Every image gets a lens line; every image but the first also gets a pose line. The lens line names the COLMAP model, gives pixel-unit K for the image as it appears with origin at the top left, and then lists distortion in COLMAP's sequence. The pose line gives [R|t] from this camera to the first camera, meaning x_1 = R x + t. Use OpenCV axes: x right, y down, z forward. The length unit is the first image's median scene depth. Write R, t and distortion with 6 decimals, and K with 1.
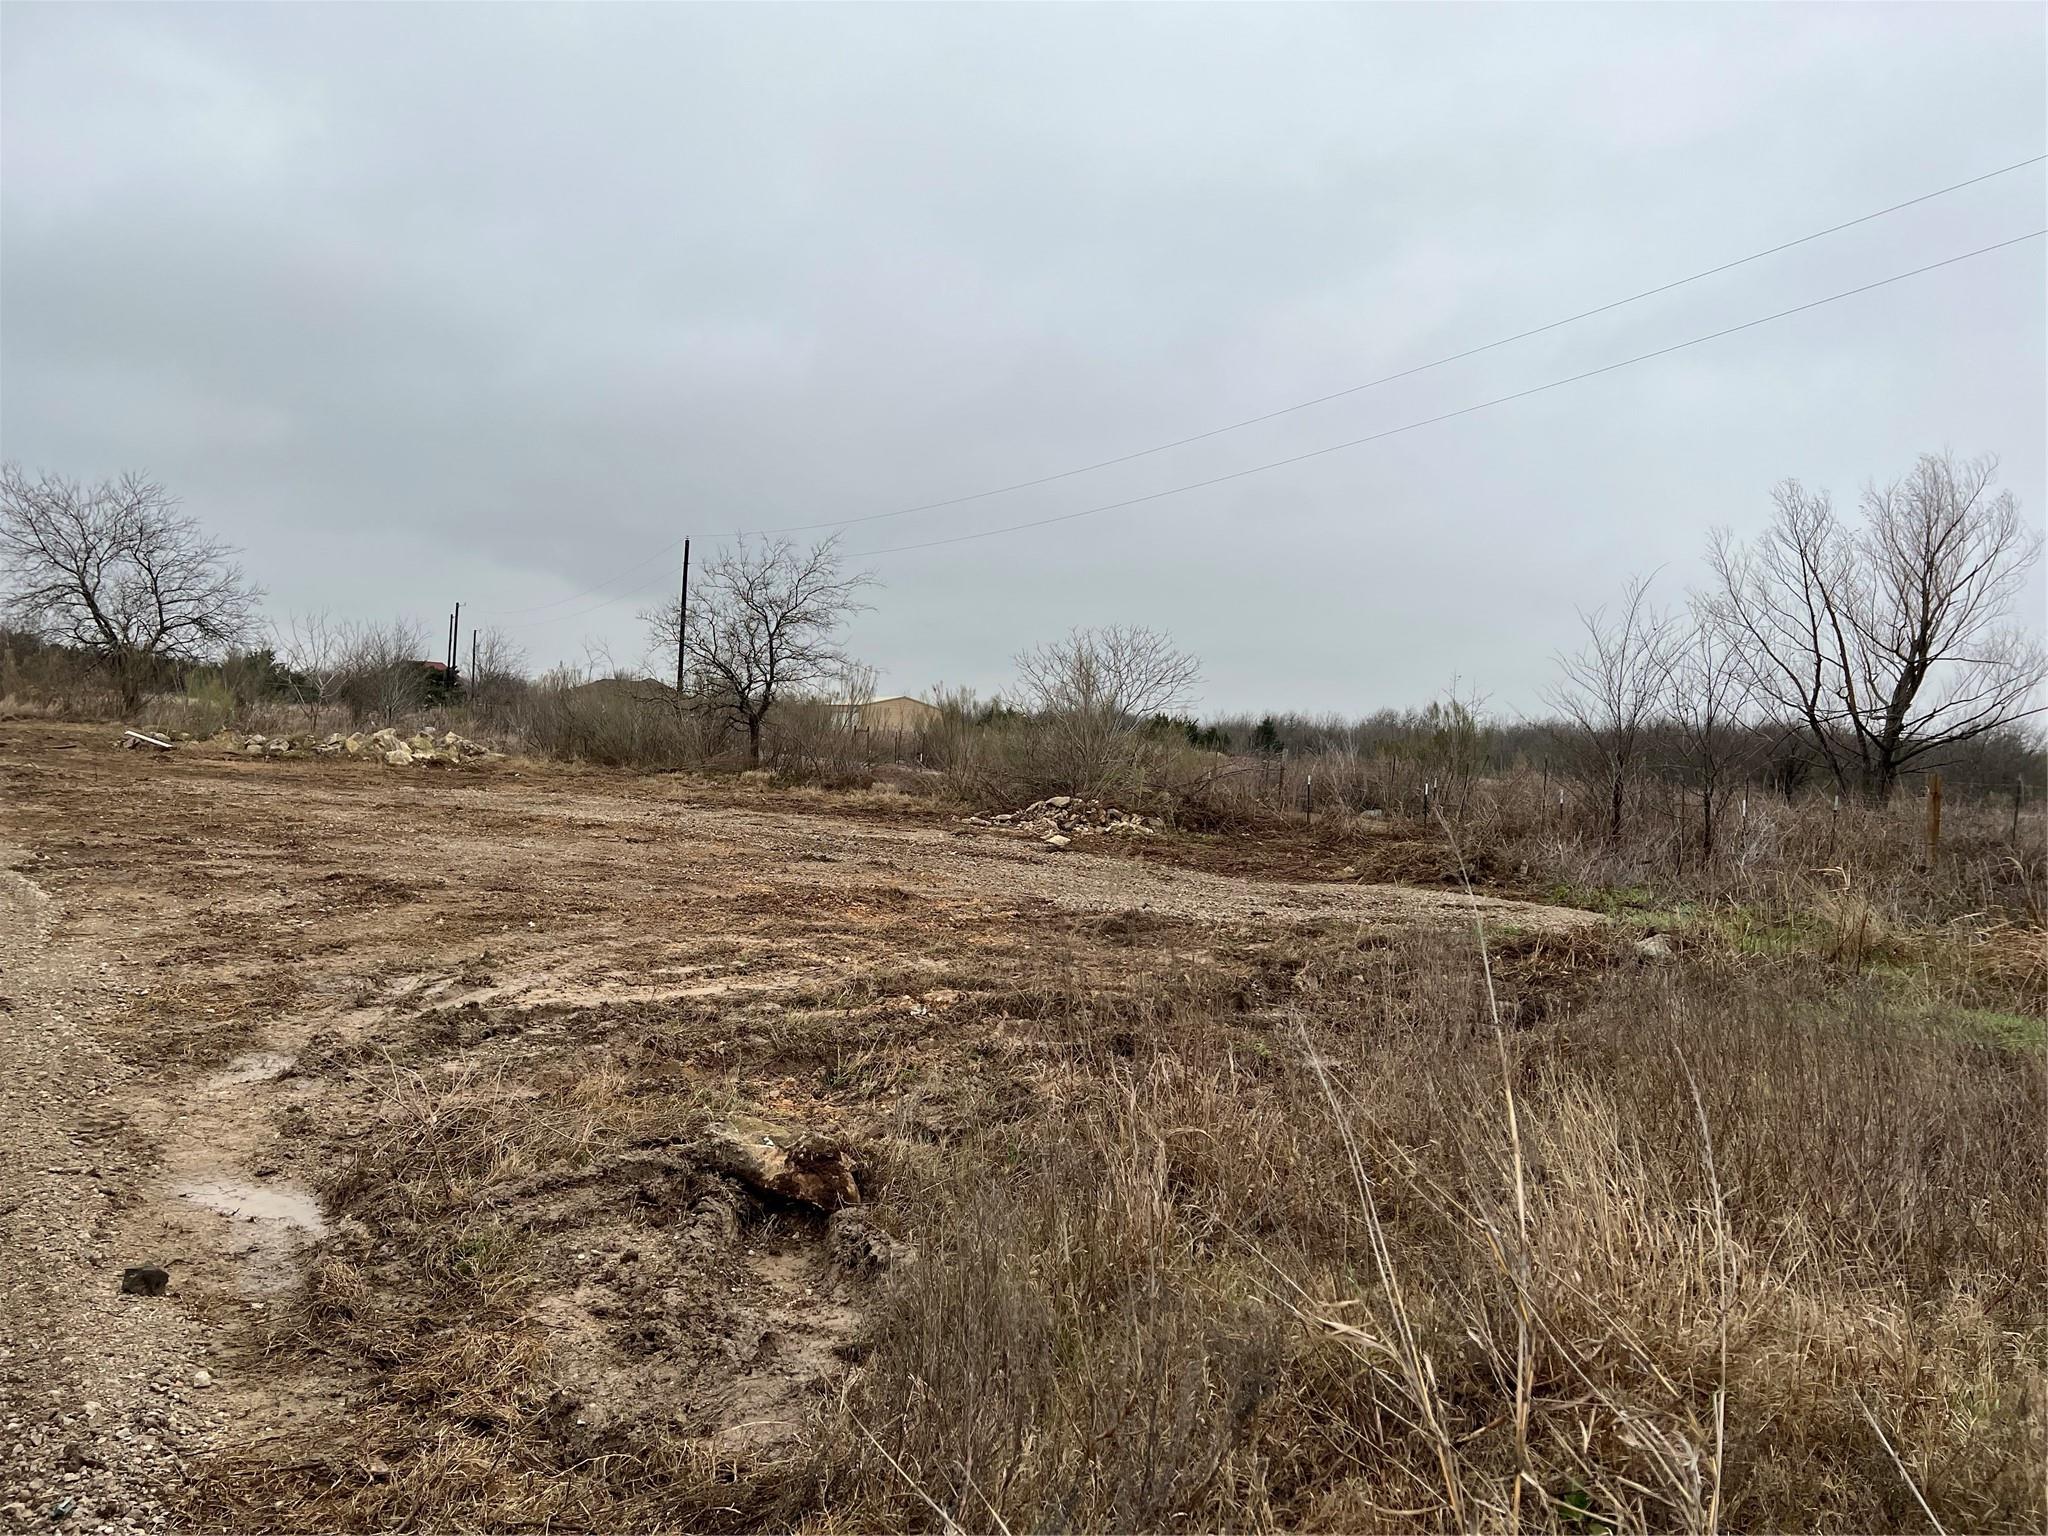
lens RADIAL K [[1502.5, 0, 1028.9], [0, 1502.5, 777.9], [0, 0, 1]] dist [-0.001717, -0.005345]
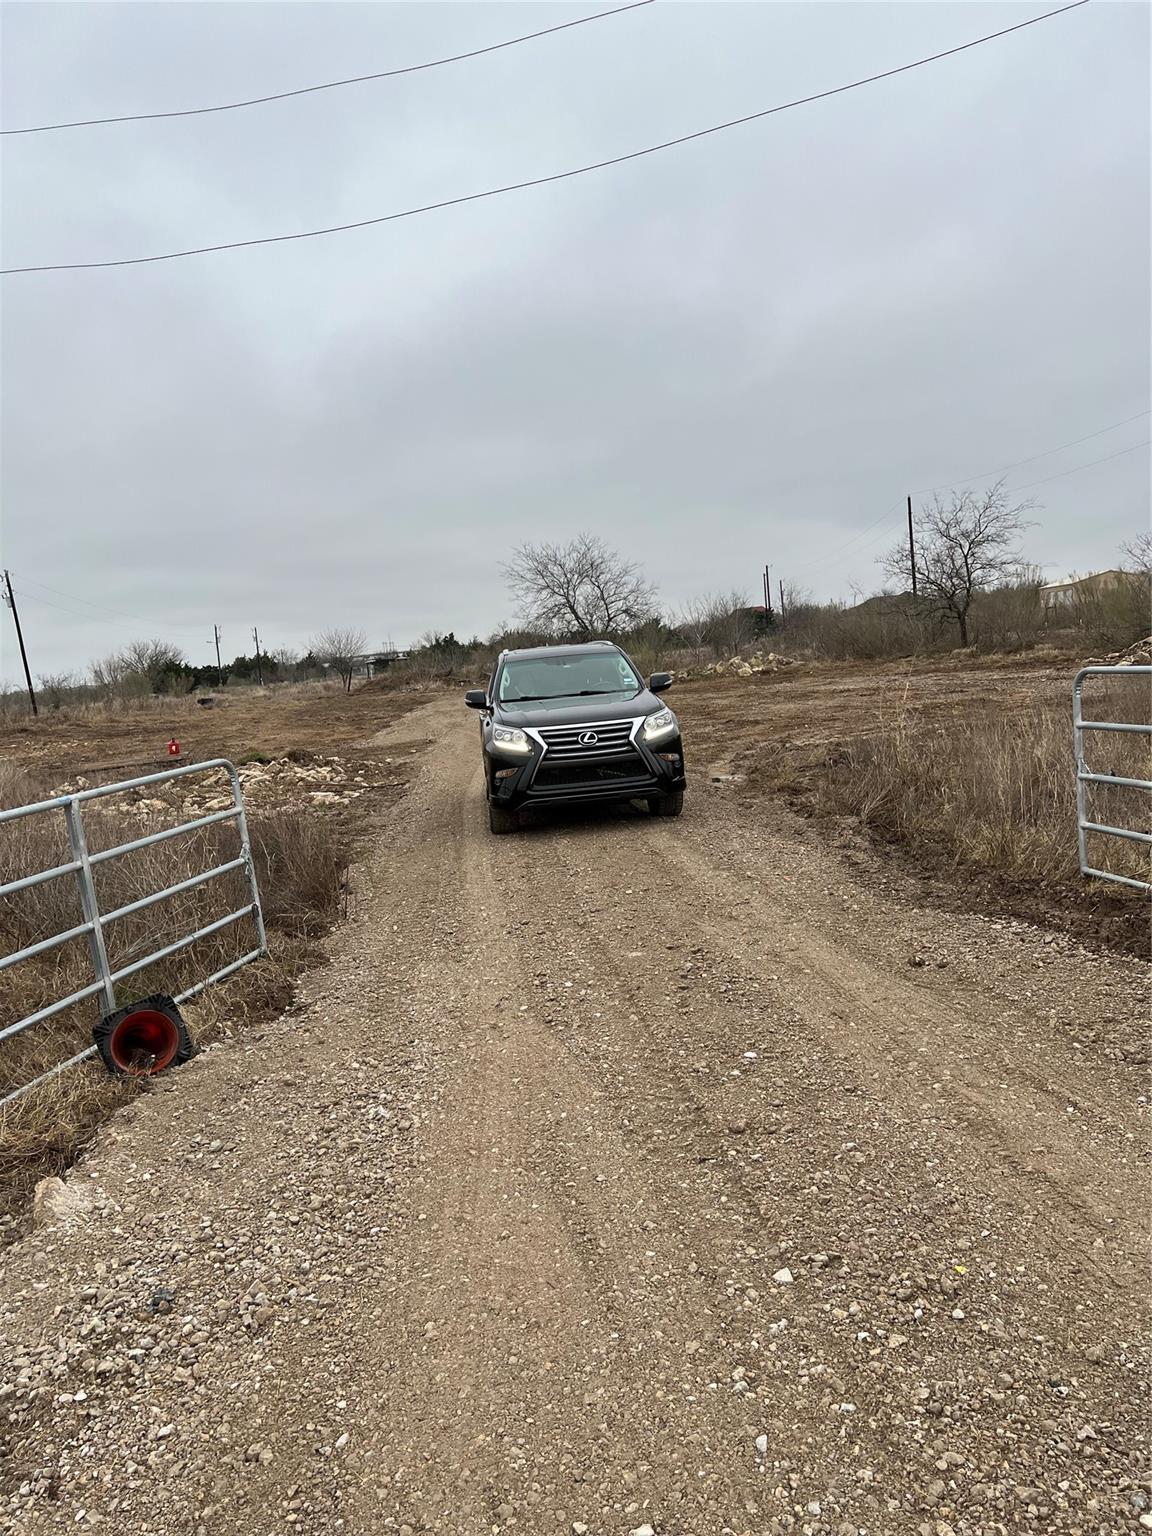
lens RADIAL K [[1142.8, 0, 561.1], [0, 1142.8, 765.7], [0, 0, 1]] dist [0.055031, -0.067043]
pose [[0.840884, -0.094641, -0.532877, 0.081575], [0.138840, 0.989364, 0.043376, 0.005623], [0.523104, -0.110459, 0.845080, -0.202513]]
